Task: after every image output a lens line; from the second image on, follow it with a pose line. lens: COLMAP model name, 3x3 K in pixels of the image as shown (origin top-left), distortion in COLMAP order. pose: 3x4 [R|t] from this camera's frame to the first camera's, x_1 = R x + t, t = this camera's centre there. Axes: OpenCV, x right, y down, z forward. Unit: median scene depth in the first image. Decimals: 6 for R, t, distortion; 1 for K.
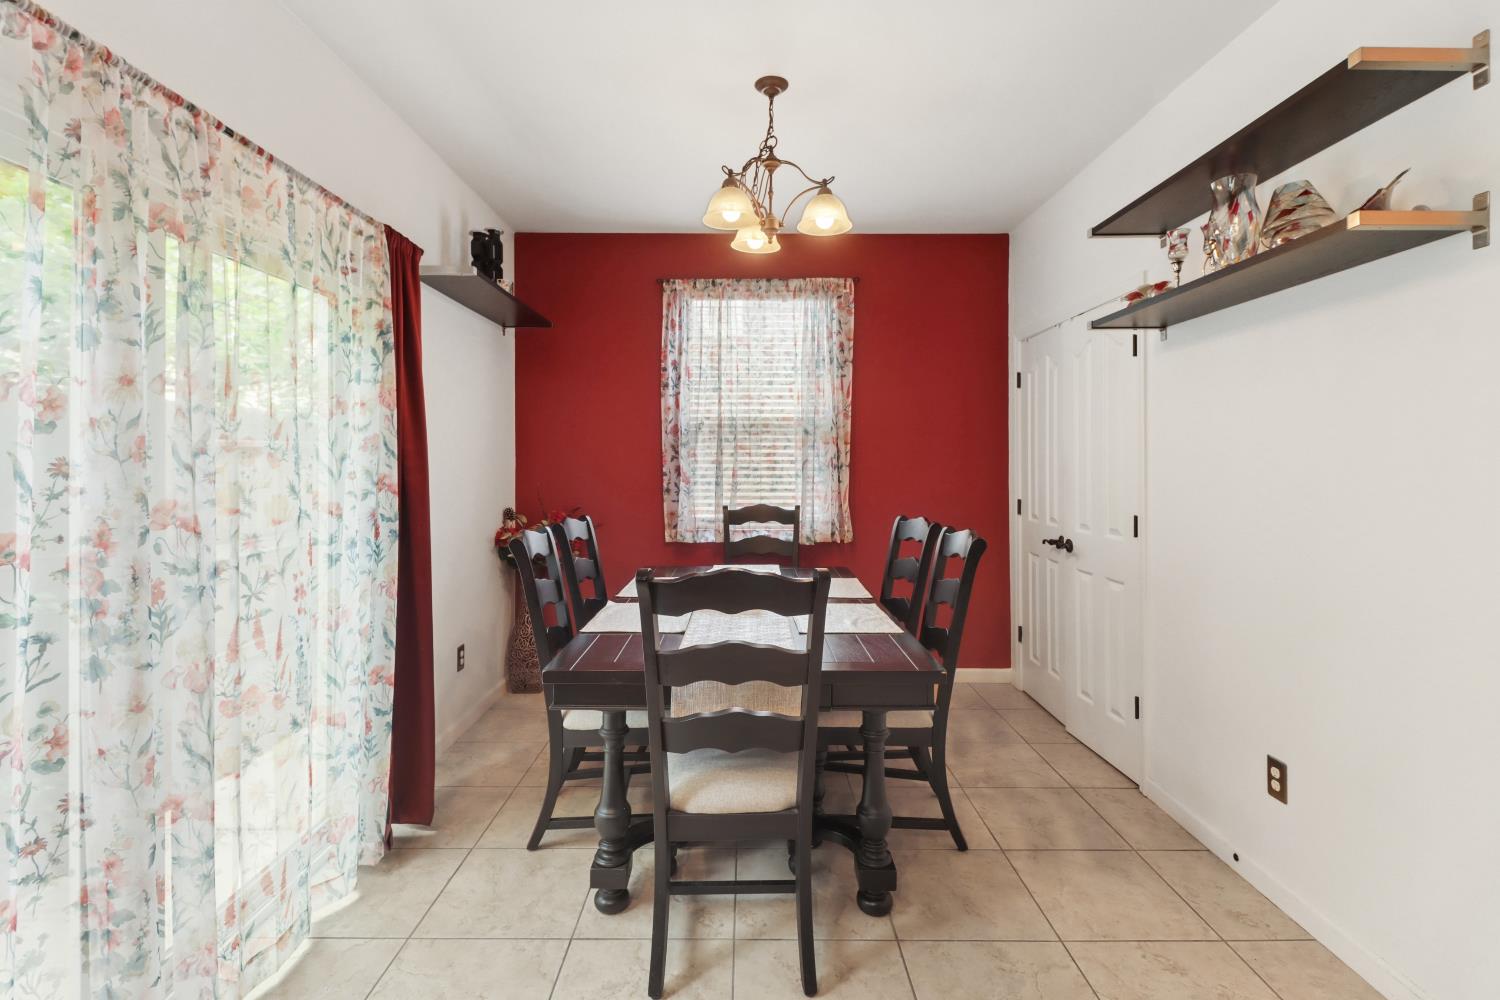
lens RADIAL K [[691.6, 0, 742.1], [0, 691.6, 461.0], [0, 0, 1]] dist [0.013342, -0.010421]
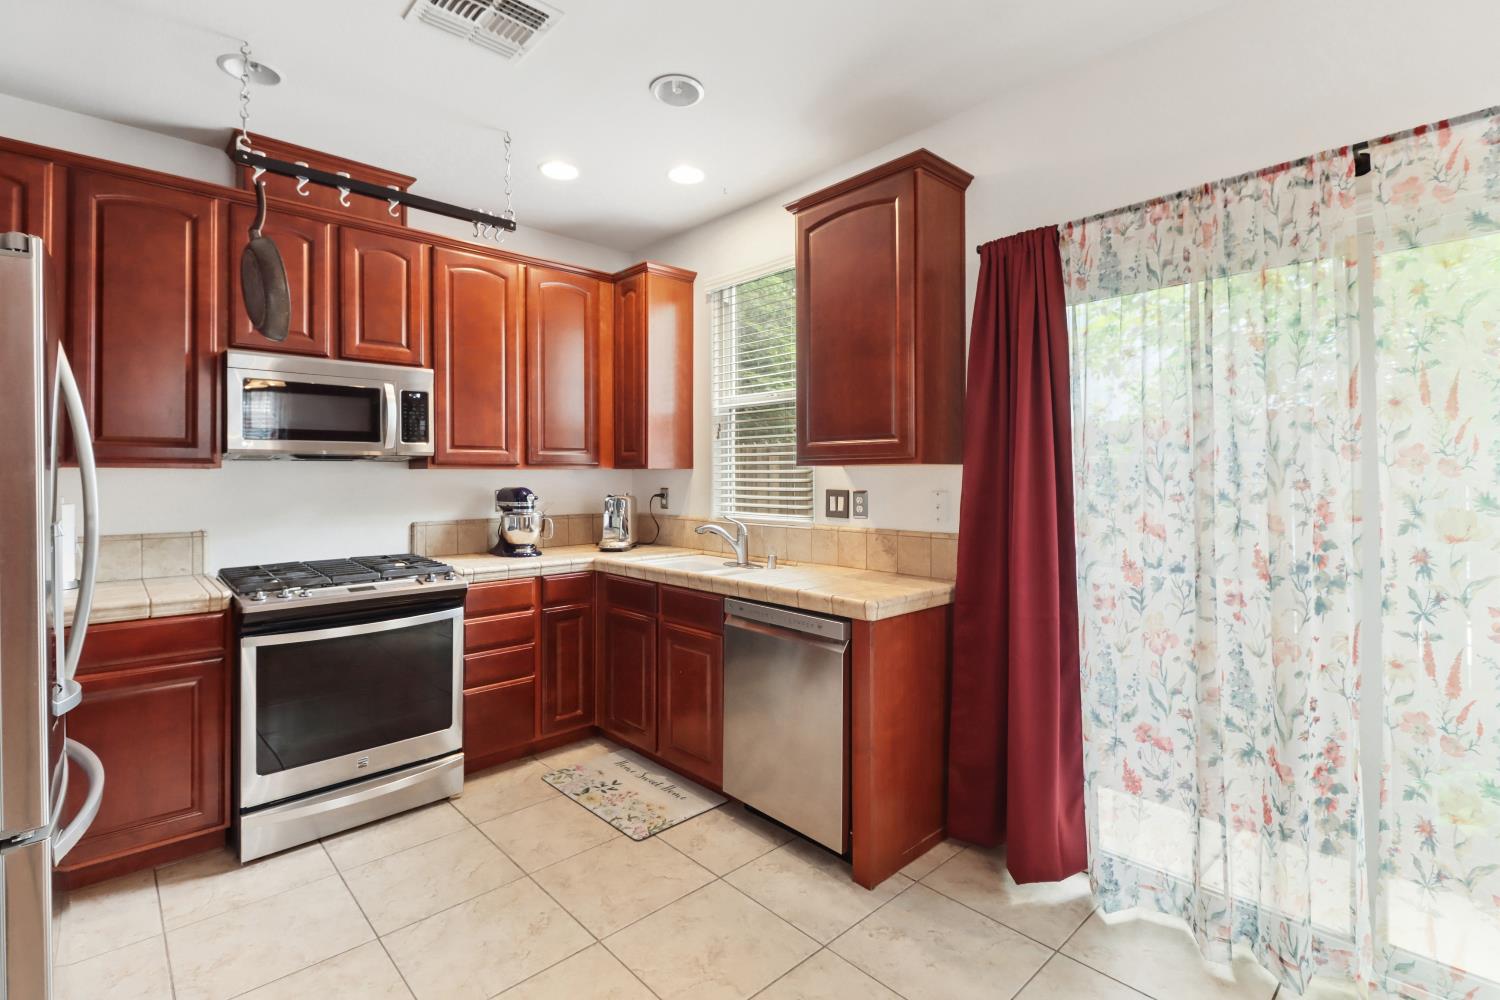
lens RADIAL K [[691.6, 0, 741.6], [0, 691.6, 470.6], [0, 0, 1]] dist [0.013342, -0.010421]
pose [[-0.734445, -0.010761, -0.678583, 0.449603], [-0.002830, 0.999914, -0.012794, 0.012940], [0.678662, -0.007476, -0.734413, 0.824588]]
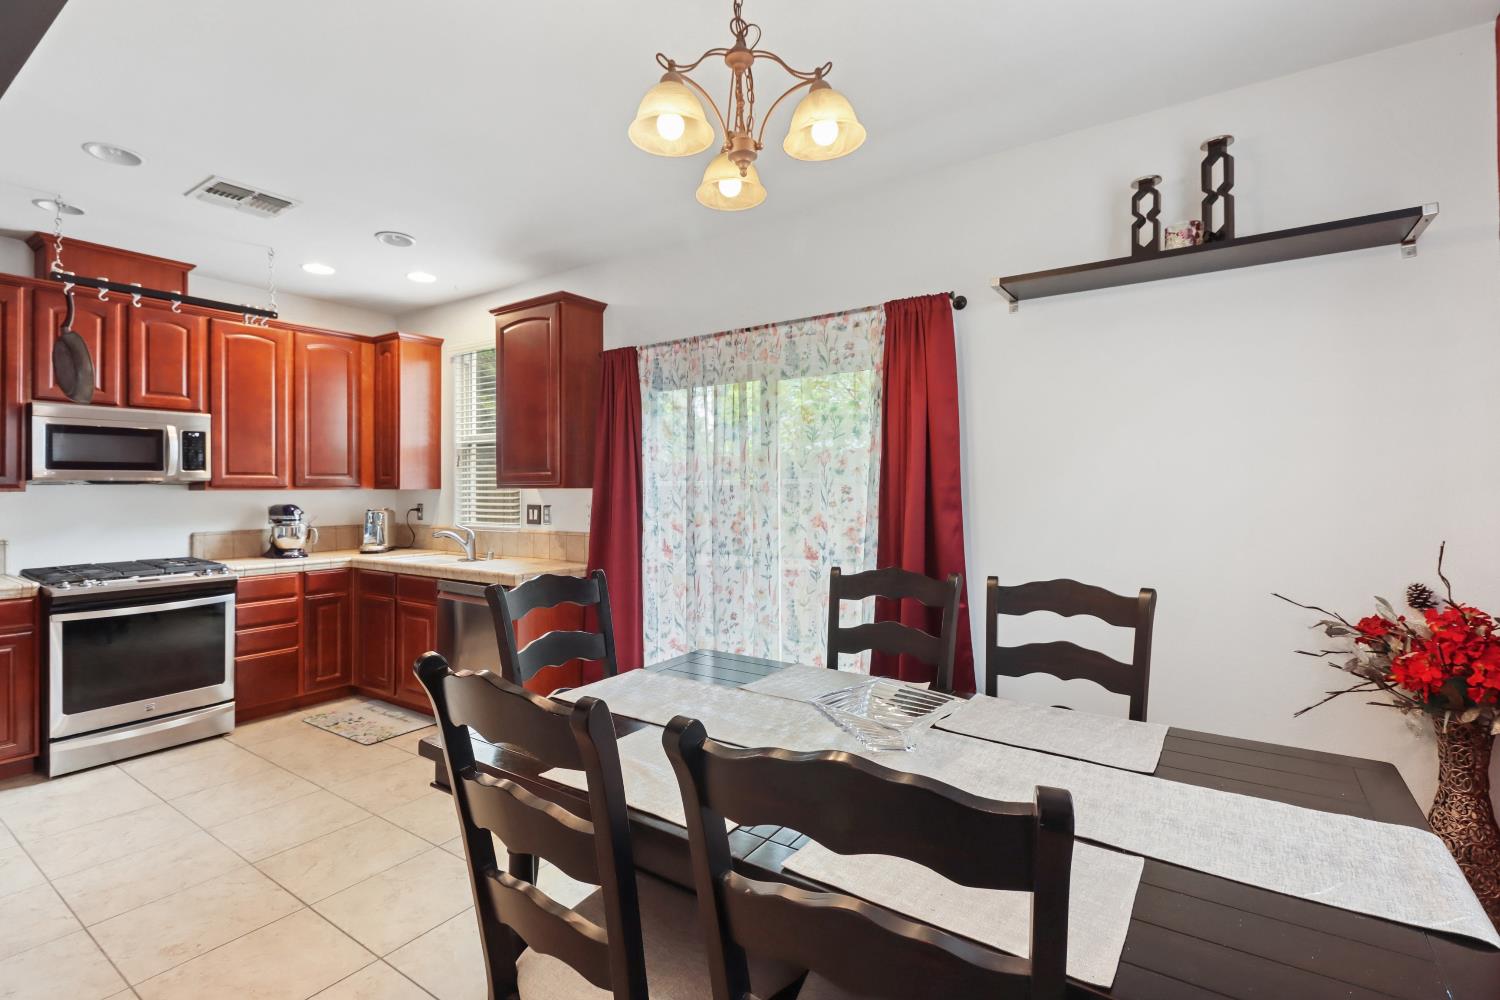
lens RADIAL K [[691.6, 0, 742.8], [0, 691.6, 481.7], [0, 0, 1]] dist [0.013342, -0.010421]
pose [[-0.565795, -0.013085, -0.824442, 0.665701], [-0.000578, 0.999880, -0.015473, -0.002902], [0.824546, -0.008278, -0.565735, 1.545773]]
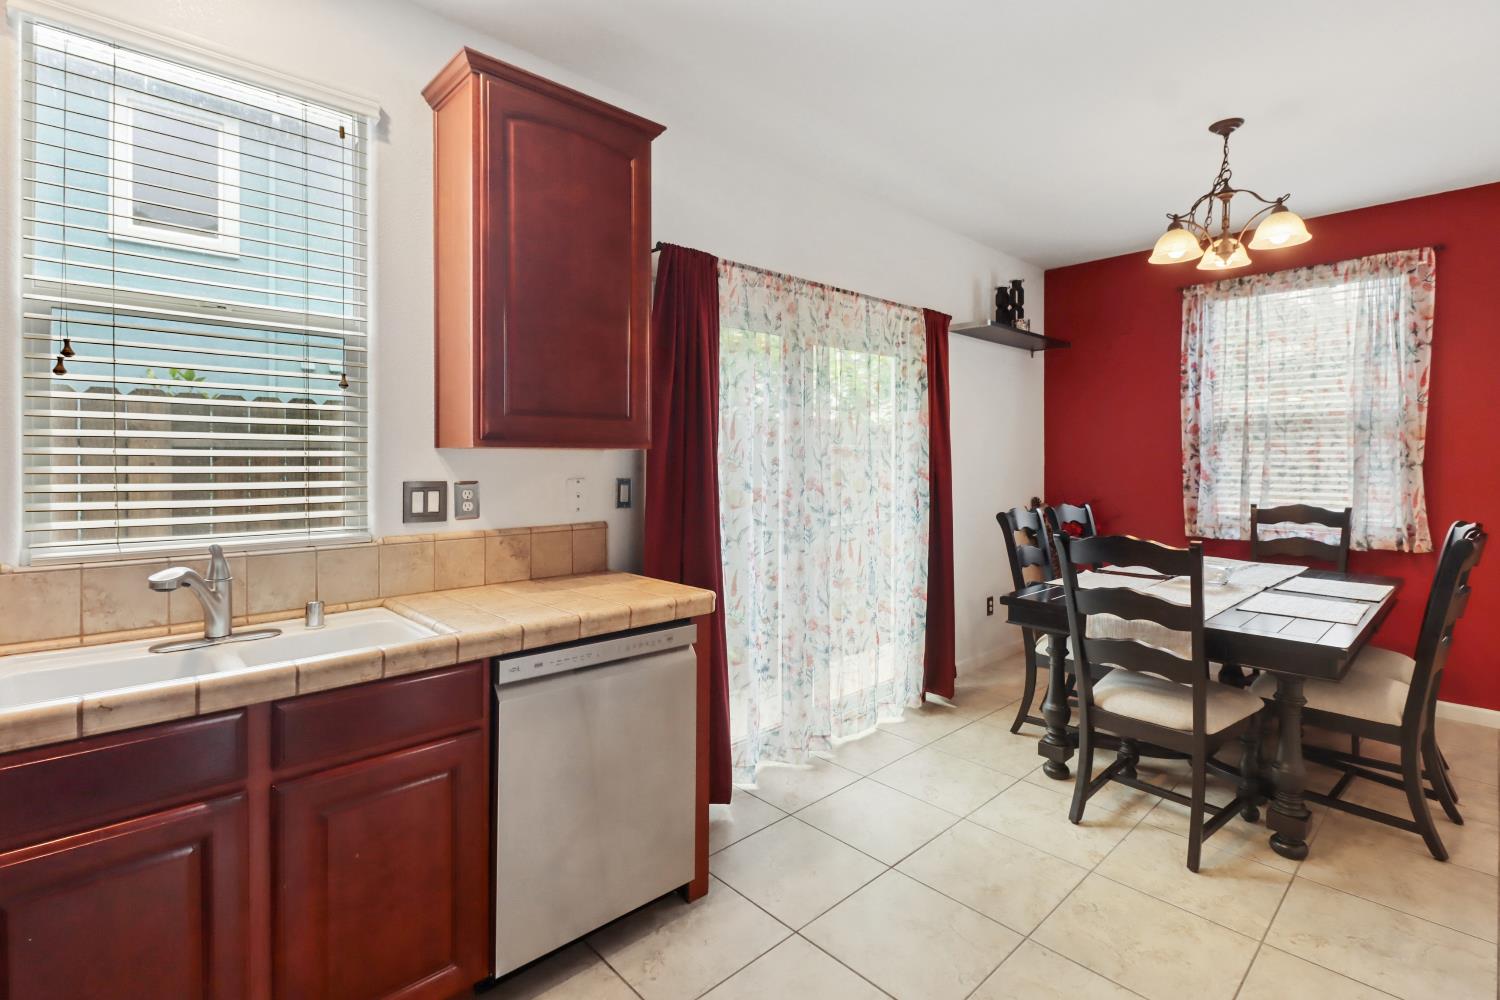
lens RADIAL K [[691.6, 0, 753.2], [0, 691.6, 459.7], [0, 0, 1]] dist [0.013342, -0.010421]
pose [[0.686135, 0.000955, -0.727473, 0.376216], [-0.000889, 0.999999, 0.000475, 0.001989], [0.727473, 0.000321, 0.686136, -0.371408]]
